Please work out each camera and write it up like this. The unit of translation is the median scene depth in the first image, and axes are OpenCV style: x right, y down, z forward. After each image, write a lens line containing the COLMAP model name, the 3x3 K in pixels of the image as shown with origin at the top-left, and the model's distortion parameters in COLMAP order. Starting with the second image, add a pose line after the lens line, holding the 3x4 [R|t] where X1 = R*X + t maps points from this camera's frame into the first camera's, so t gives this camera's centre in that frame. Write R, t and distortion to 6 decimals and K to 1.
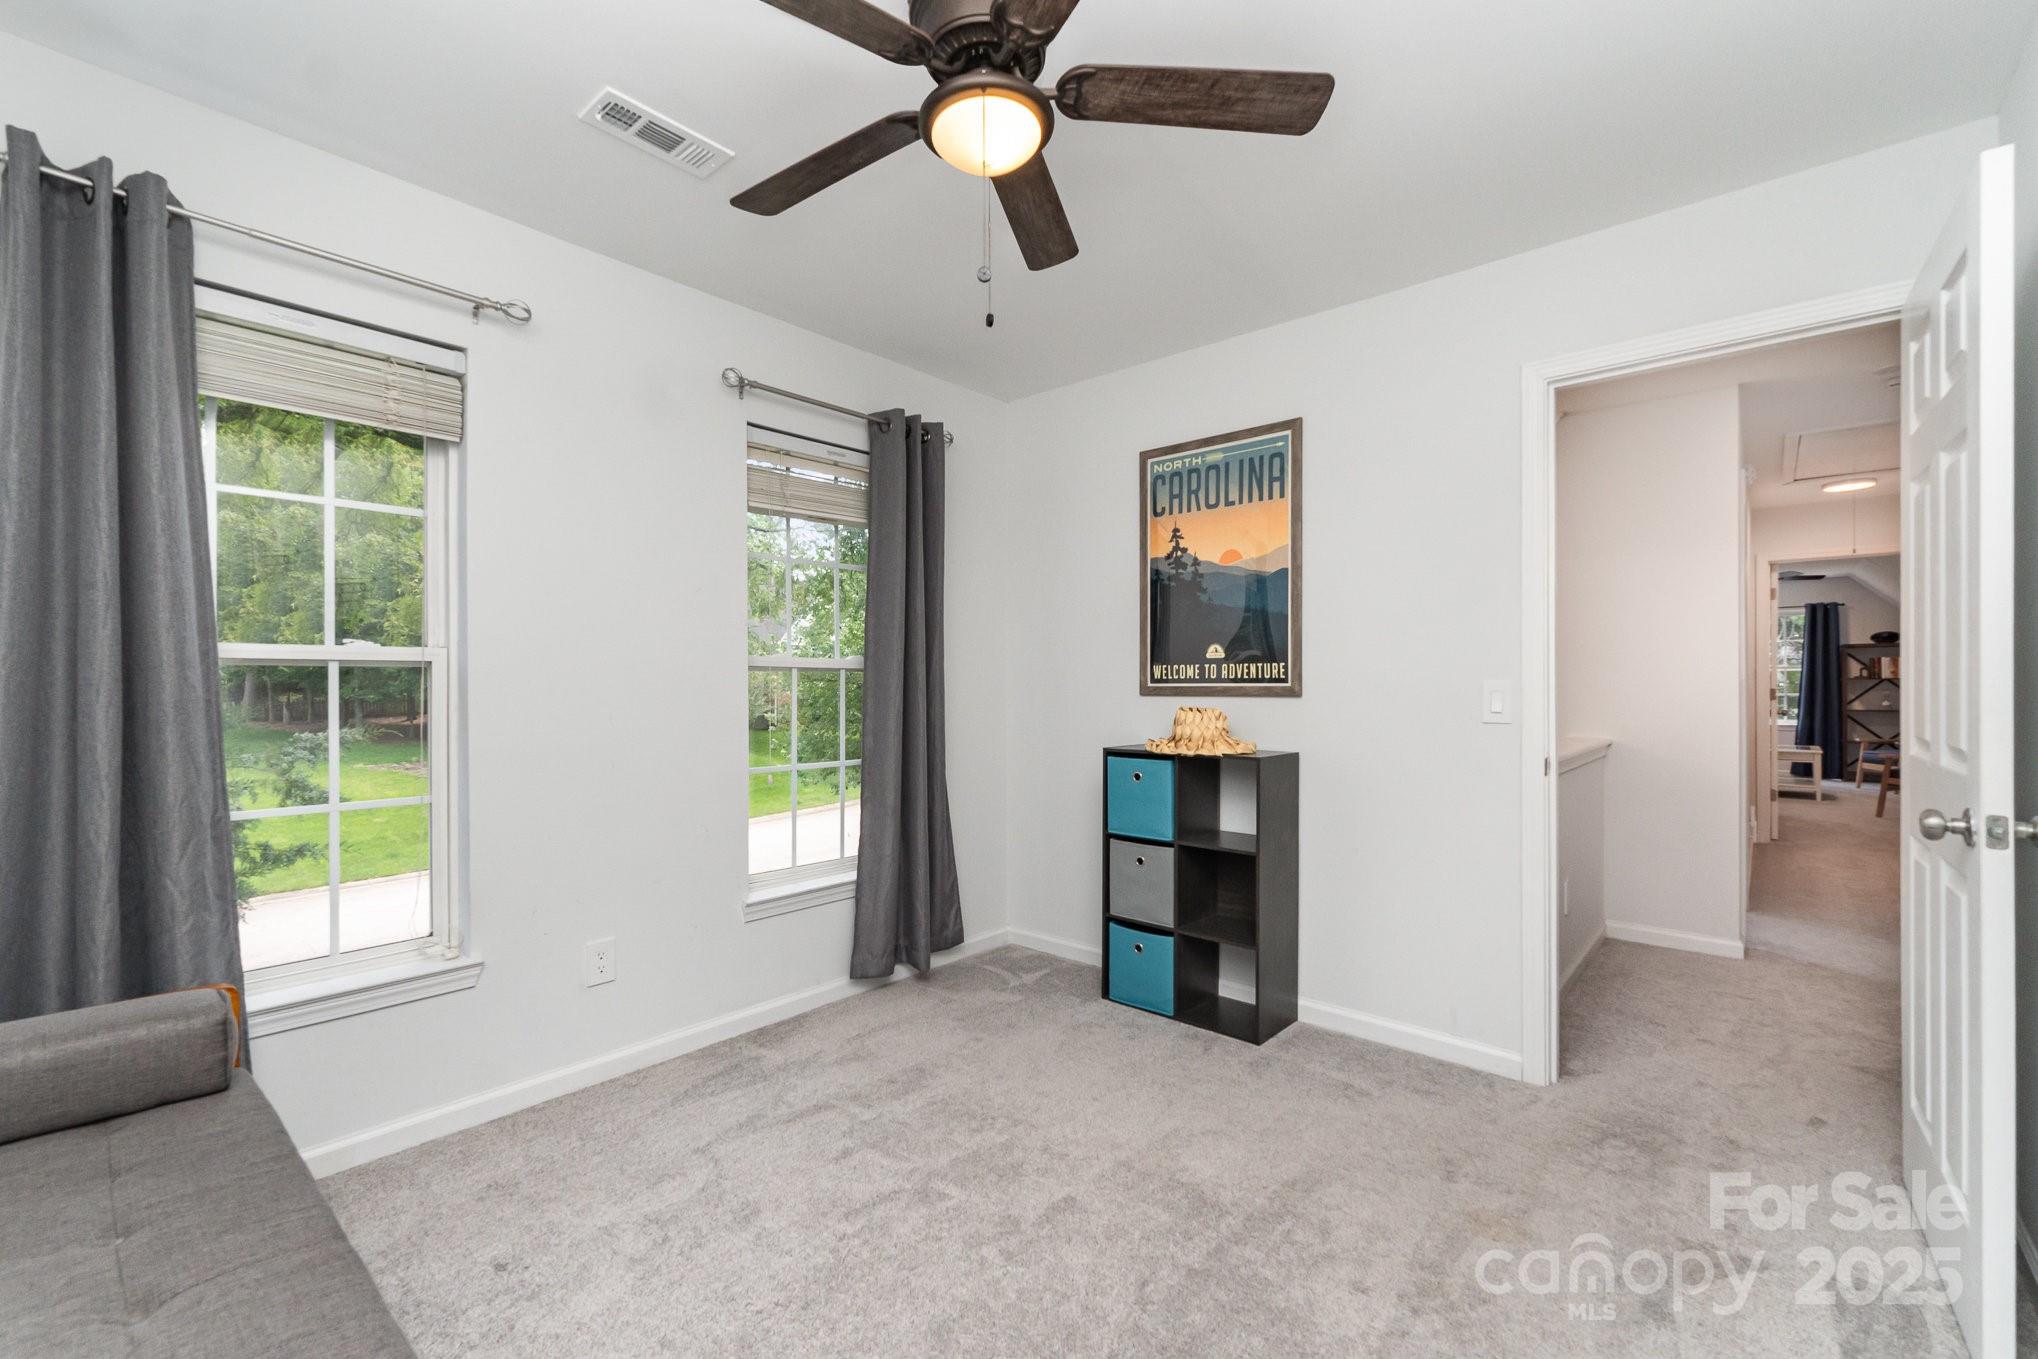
lens RADIAL K [[862.2, 0, 1023.4], [0, 862.2, 674.6], [0, 0, 1]] dist [0.009632, 0.000105]
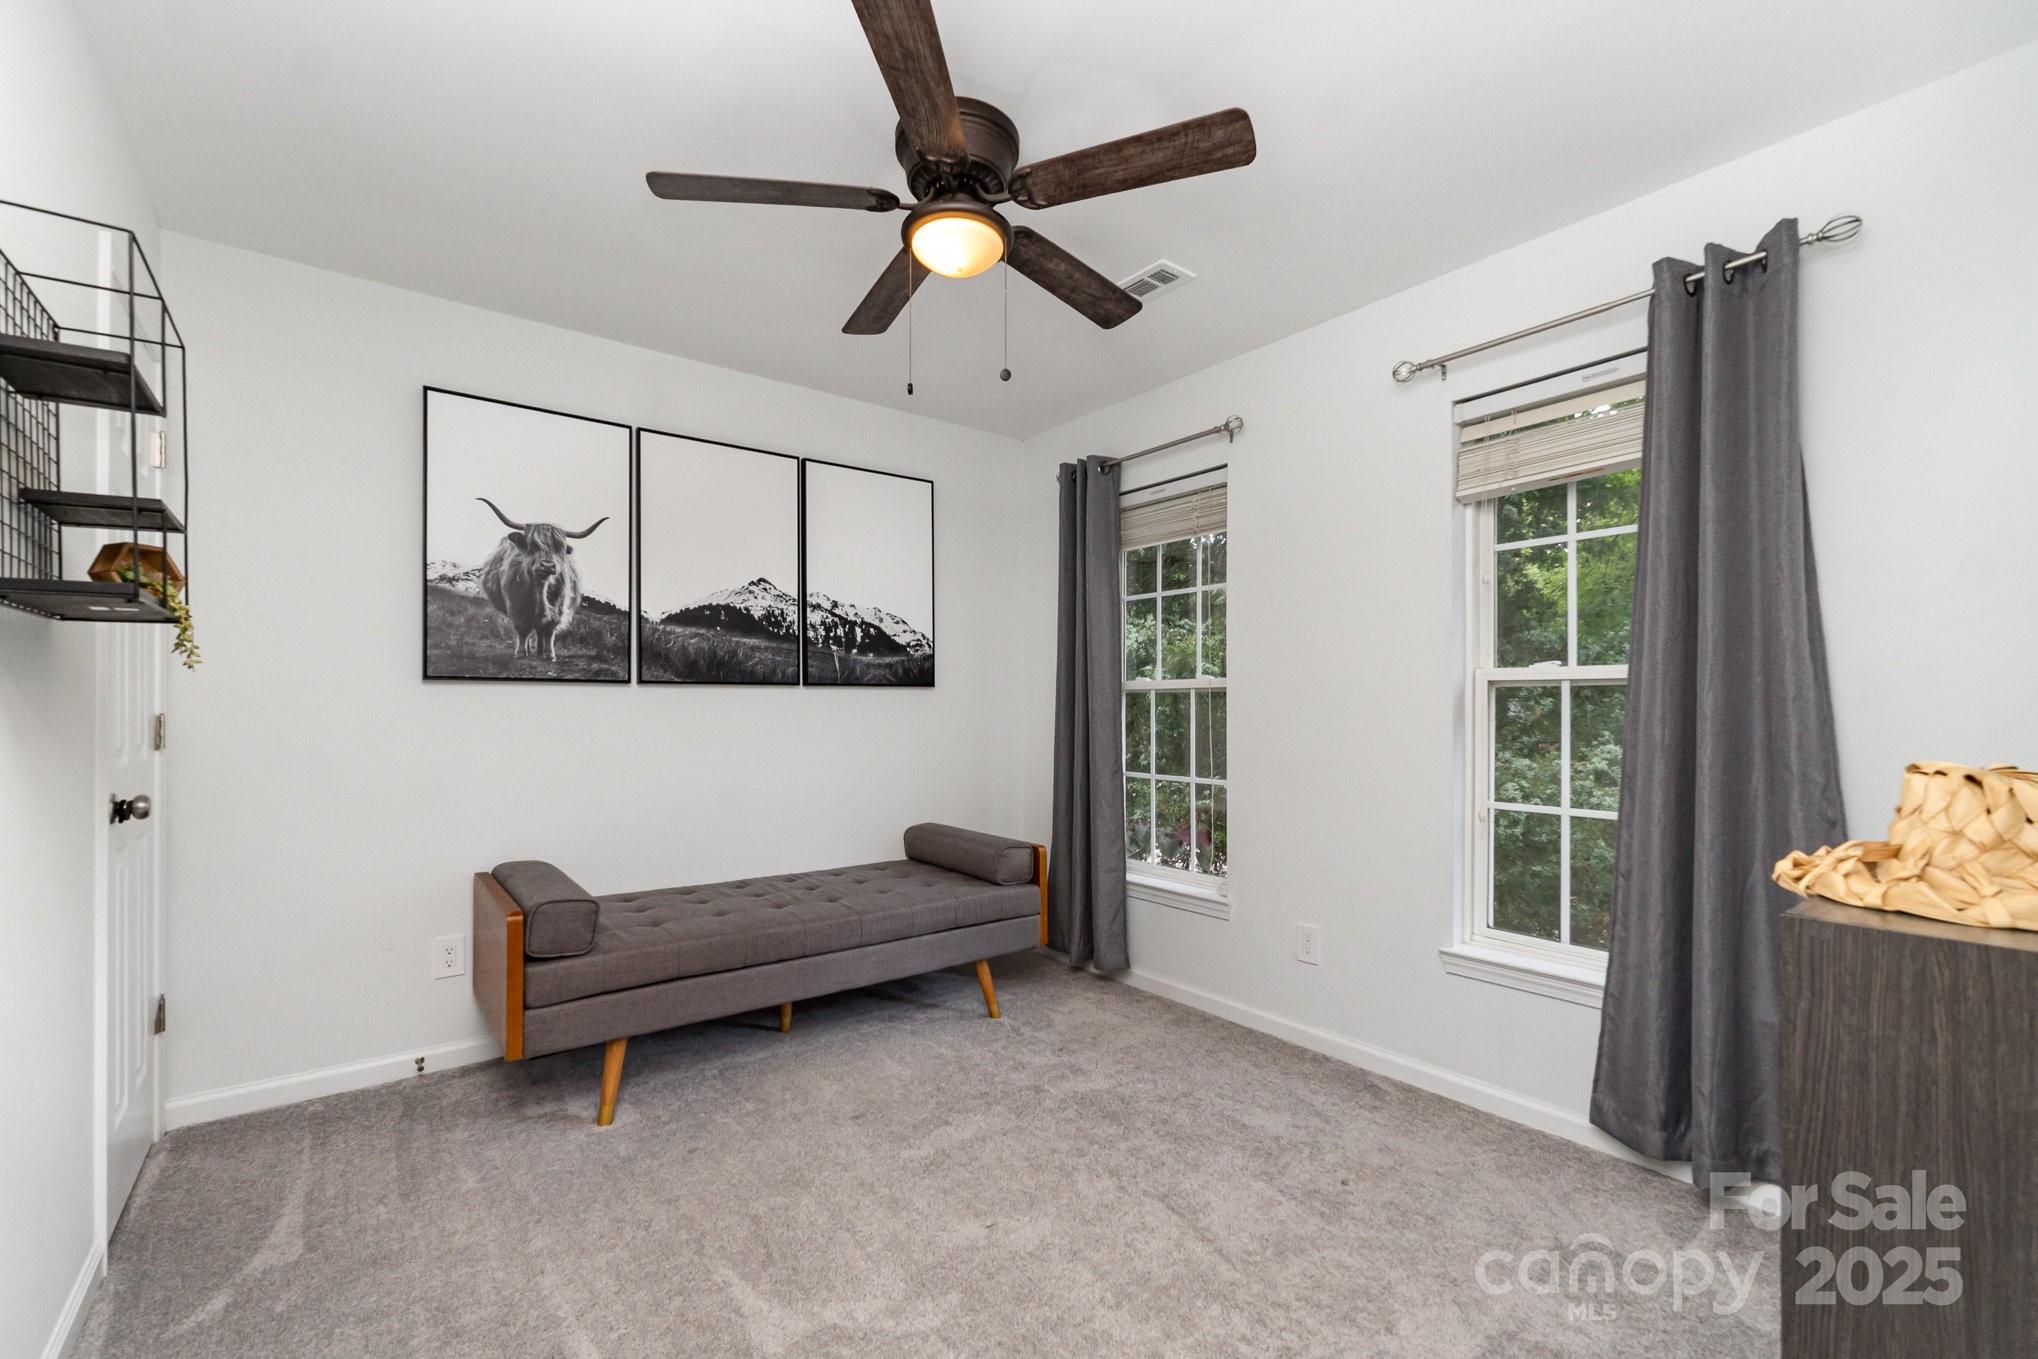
lens RADIAL K [[862.2, 0, 1023.4], [0, 862.2, 674.6], [0, 0, 1]] dist [0.009632, 0.000105]
pose [[-0.184290, -0.031558, -0.982365, 0.826181], [0.017767, 0.999214, -0.035432, 0.010590], [0.982711, -0.023983, -0.183584, 0.973519]]
